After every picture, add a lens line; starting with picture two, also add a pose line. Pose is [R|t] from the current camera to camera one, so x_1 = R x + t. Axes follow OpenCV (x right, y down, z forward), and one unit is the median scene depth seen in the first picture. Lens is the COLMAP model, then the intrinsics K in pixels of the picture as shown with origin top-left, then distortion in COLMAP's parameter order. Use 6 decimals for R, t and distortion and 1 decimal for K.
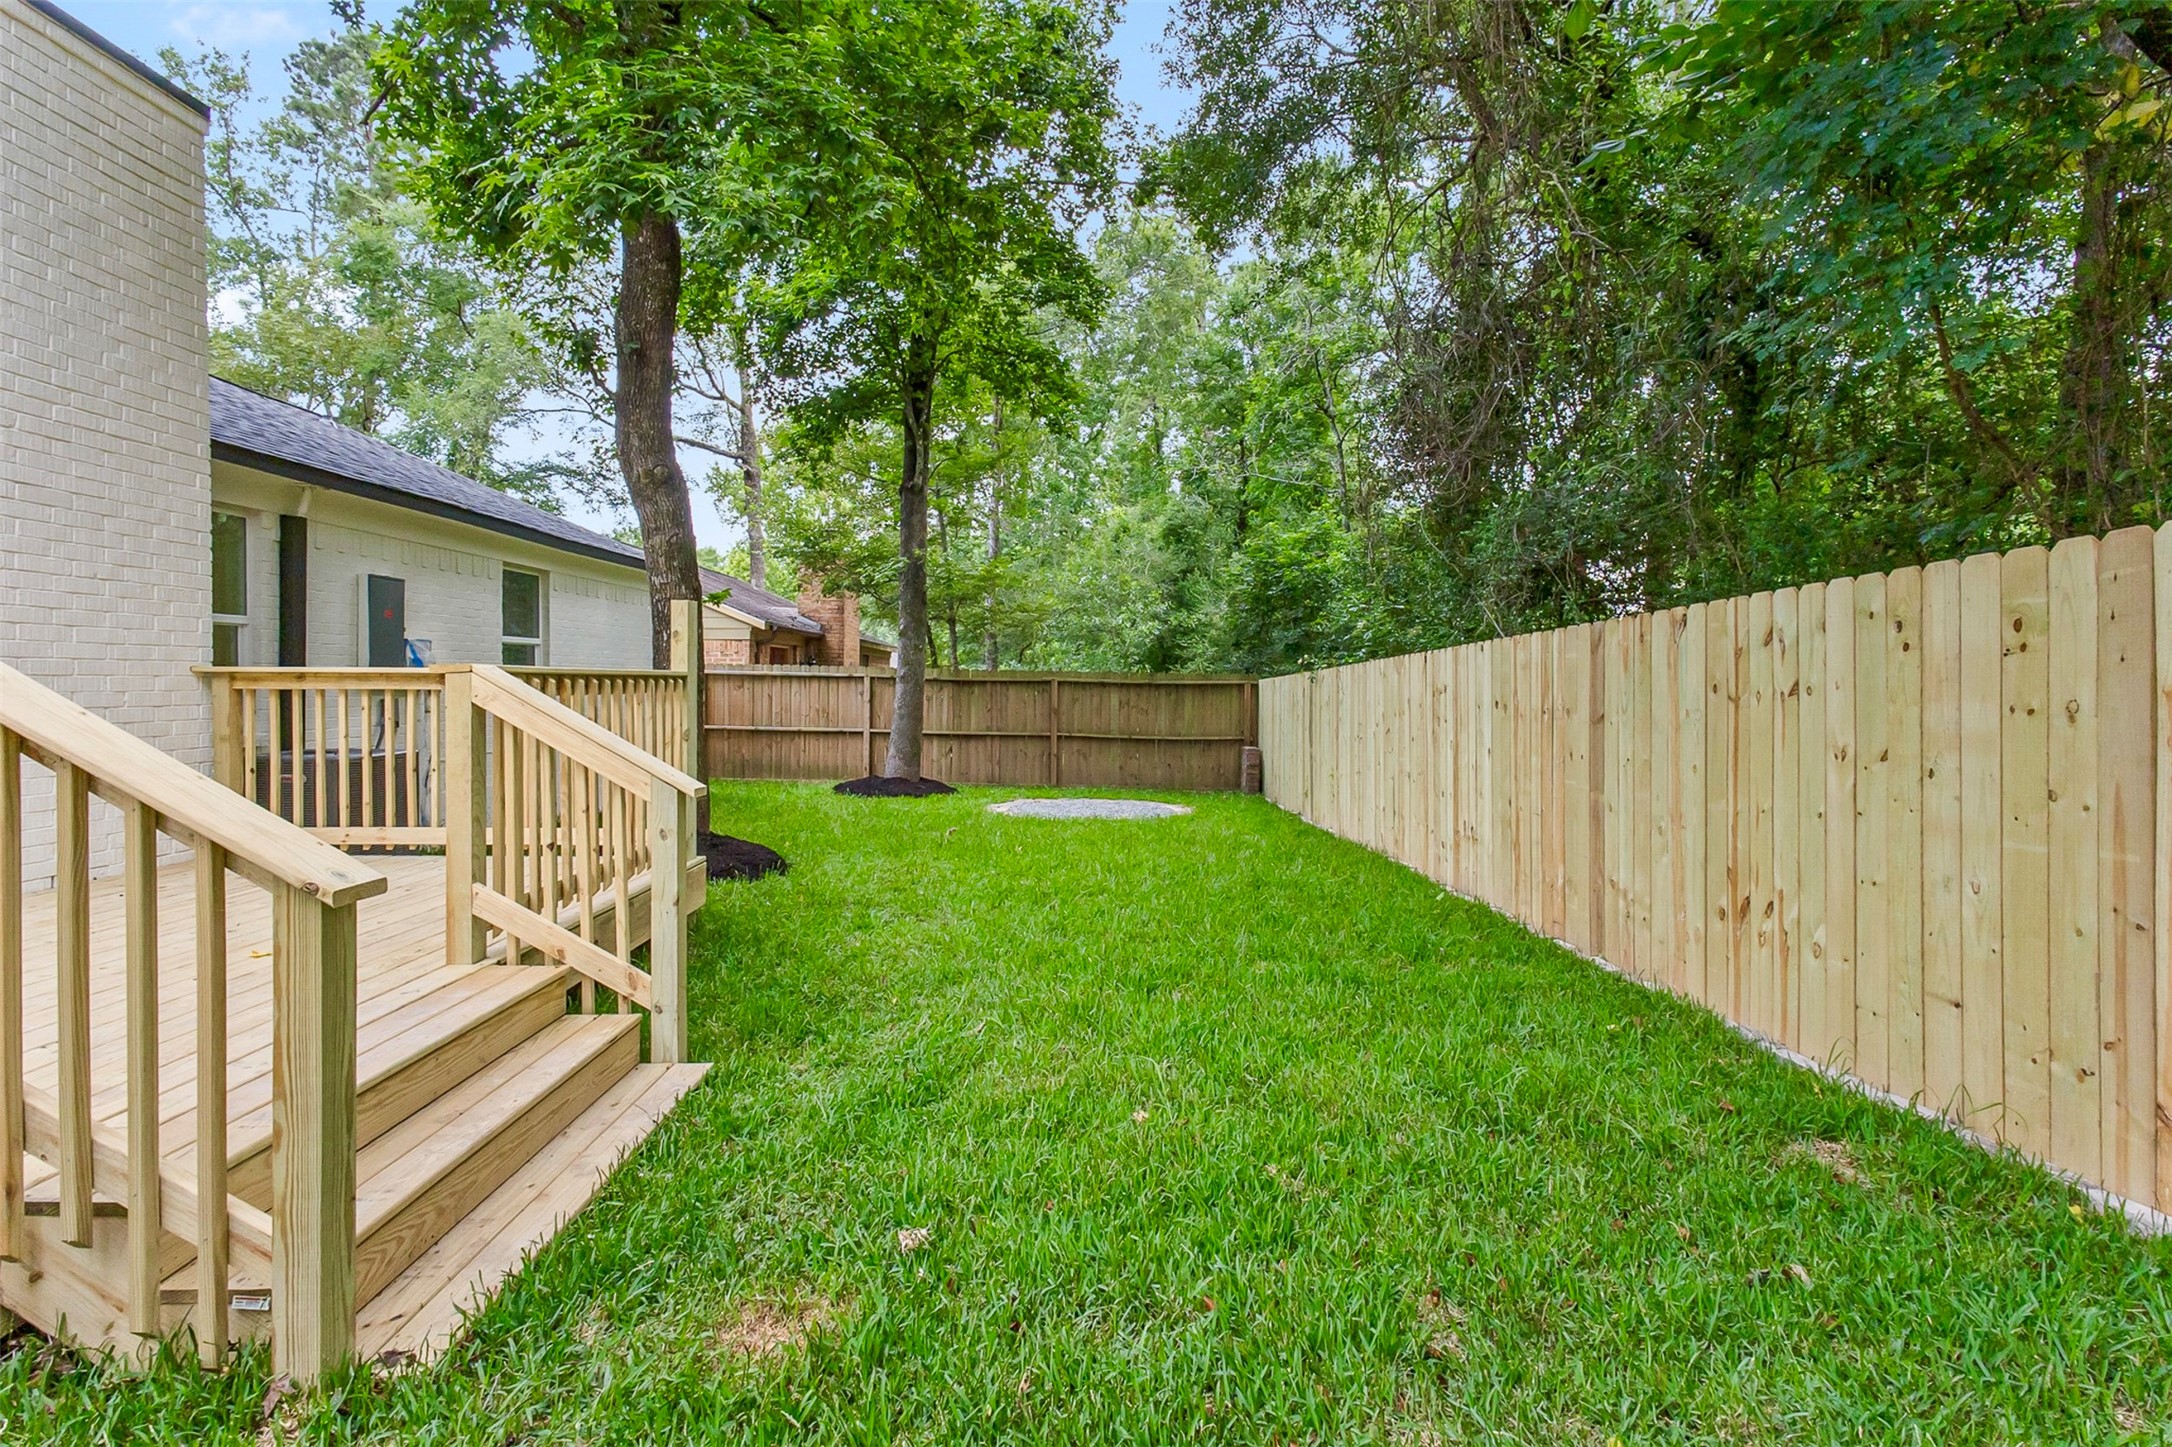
lens RADIAL K [[1026.5, 0, 1080.6], [0, 1026.5, 699.8], [0, 0, 1]] dist [0.015784, -0.001410]
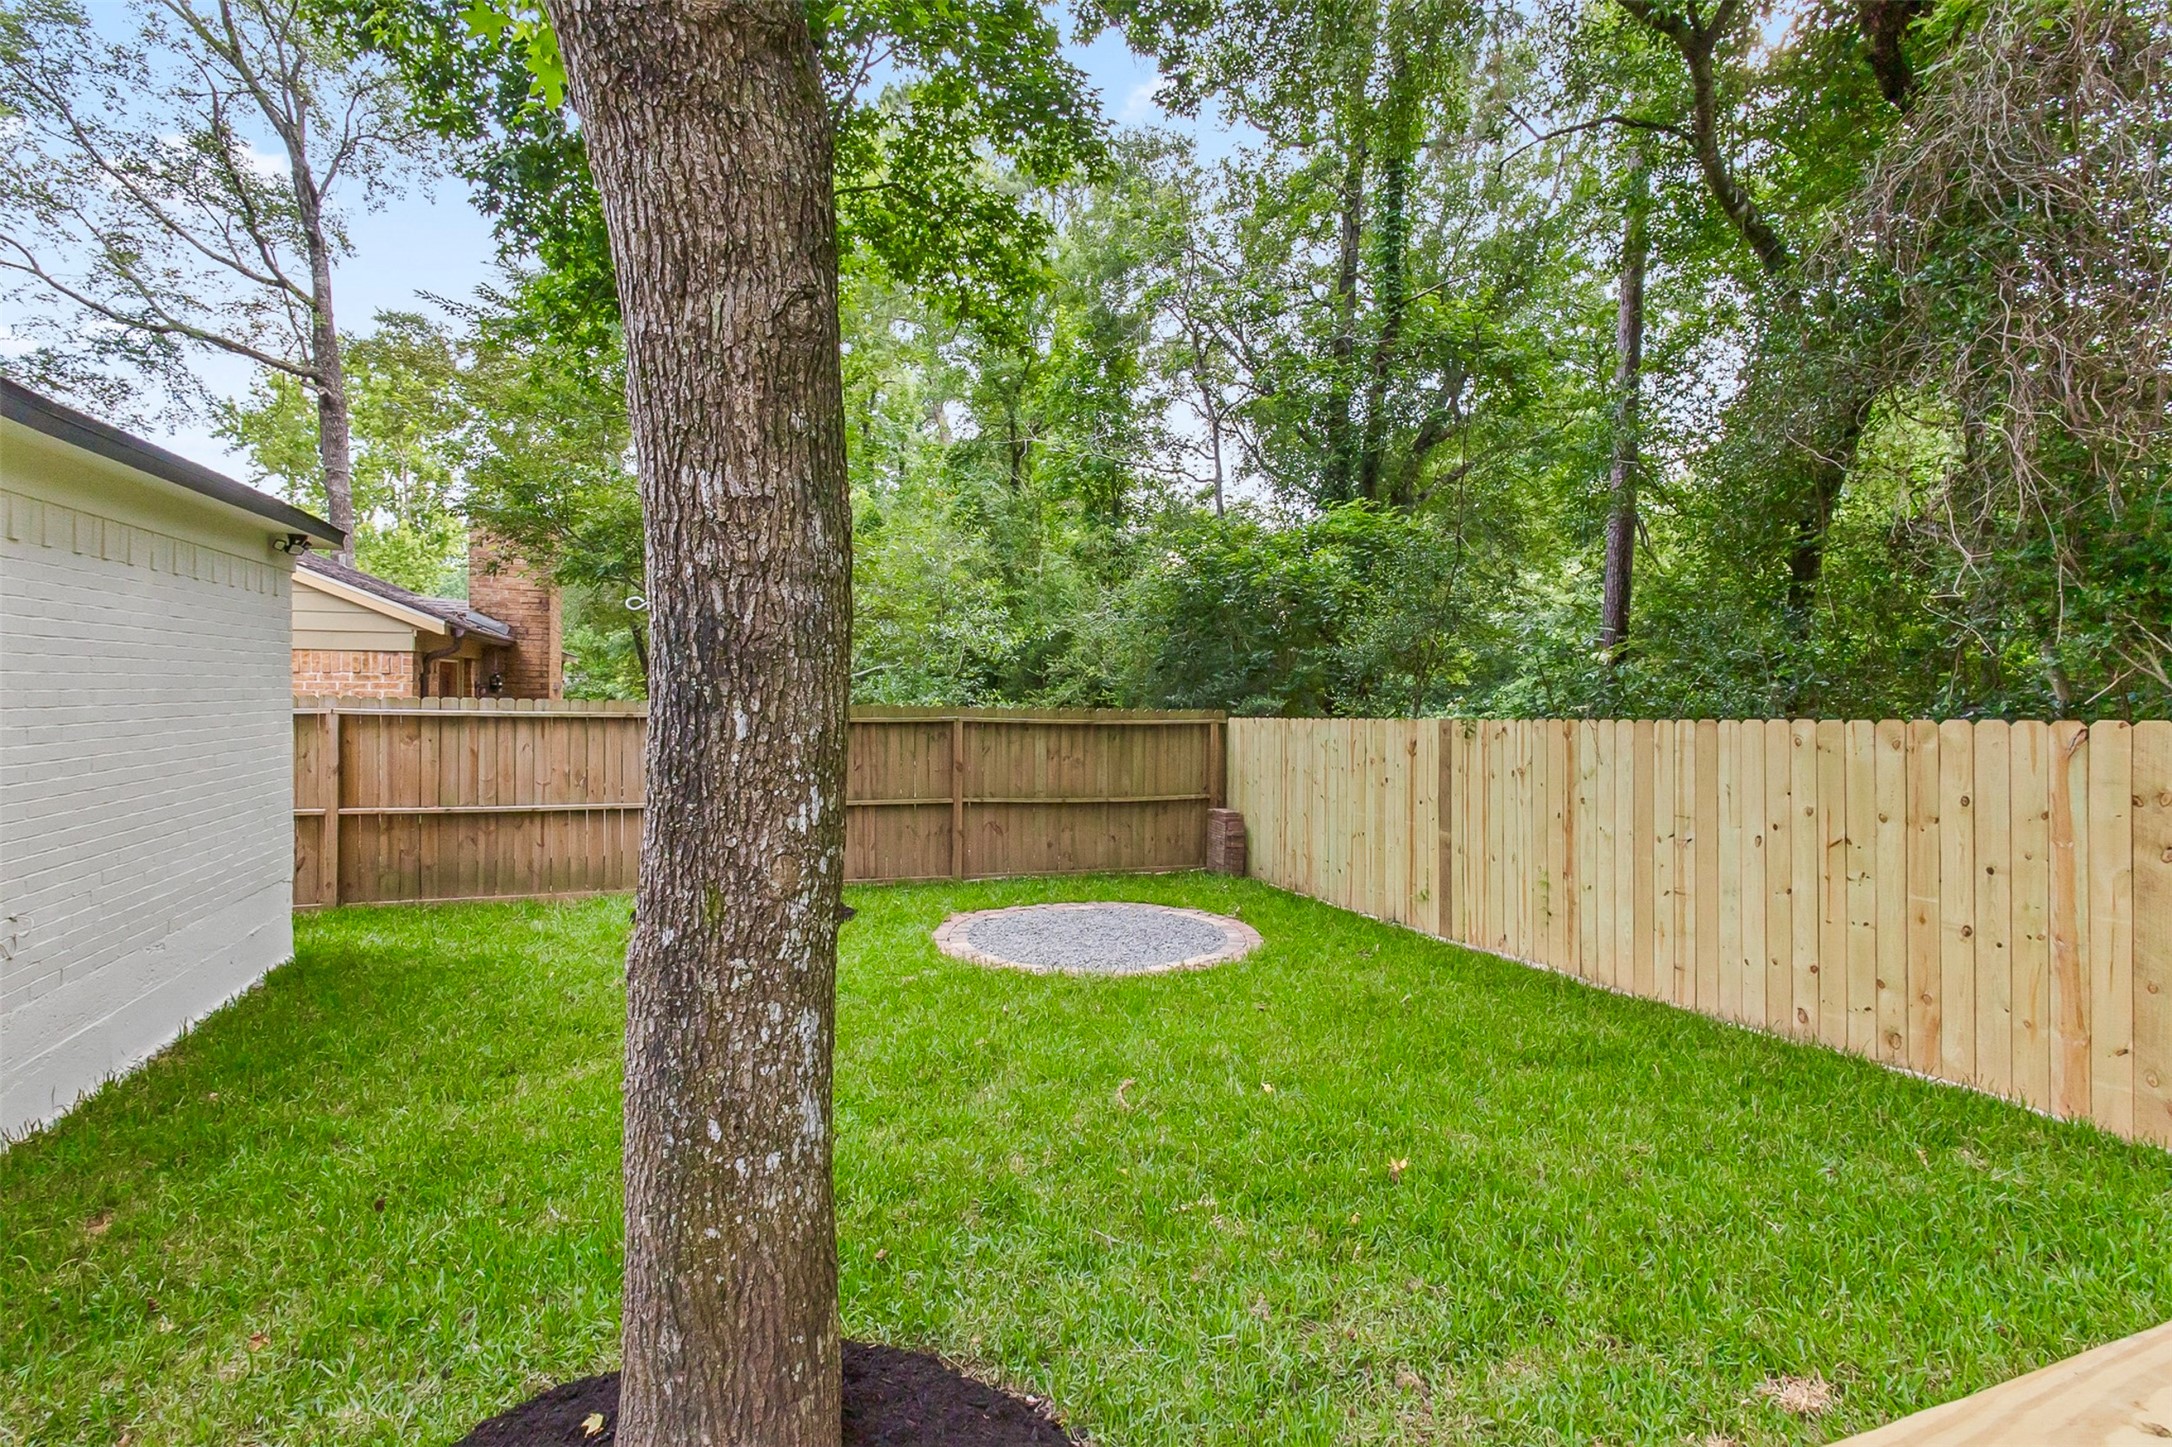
lens RADIAL K [[1026.5, 0, 1080.6], [0, 1026.5, 699.8], [0, 0, 1]] dist [0.015784, -0.001410]
pose [[0.936433, -0.000749, 0.350846, -0.186132], [0.001773, 0.999995, -0.002600, -0.030944], [-0.350842, 0.003057, 0.936430, 0.341361]]
